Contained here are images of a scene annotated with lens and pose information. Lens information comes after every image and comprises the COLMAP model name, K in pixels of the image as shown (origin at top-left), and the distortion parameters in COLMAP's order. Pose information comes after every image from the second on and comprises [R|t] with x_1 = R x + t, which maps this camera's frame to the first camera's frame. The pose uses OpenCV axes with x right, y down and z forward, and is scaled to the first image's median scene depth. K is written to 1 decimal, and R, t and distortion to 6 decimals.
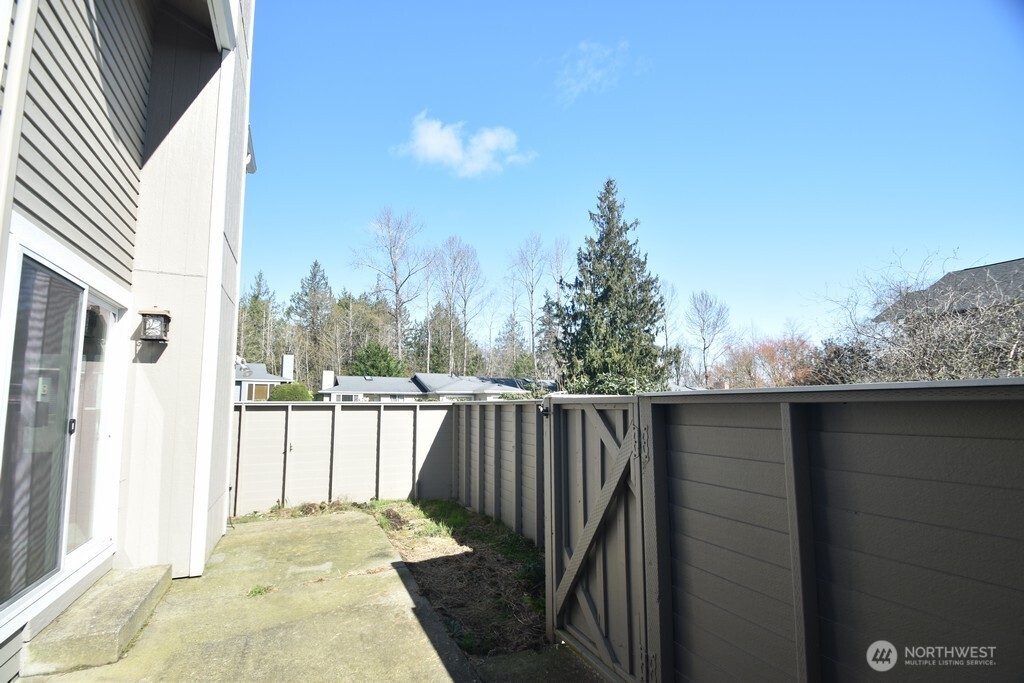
lens RADIAL K [[446.8, 0, 504.9], [0, 446.8, 363.0], [0, 0, 1]] dist [0.013667, -0.015651]
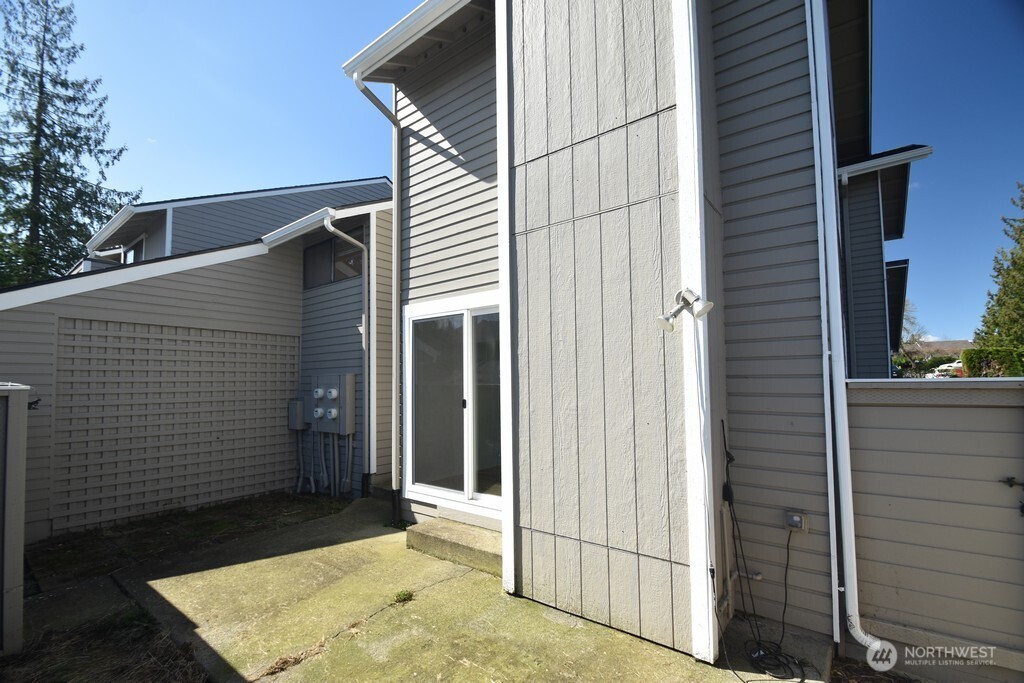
lens RADIAL K [[446.8, 0, 504.9], [0, 446.8, 363.0], [0, 0, 1]] dist [0.013667, -0.015651]
pose [[-0.889374, -0.008903, -0.457093, -0.332442], [0.057477, 0.989700, -0.131112, 0.182029], [0.453552, -0.142880, -0.879702, 2.093938]]
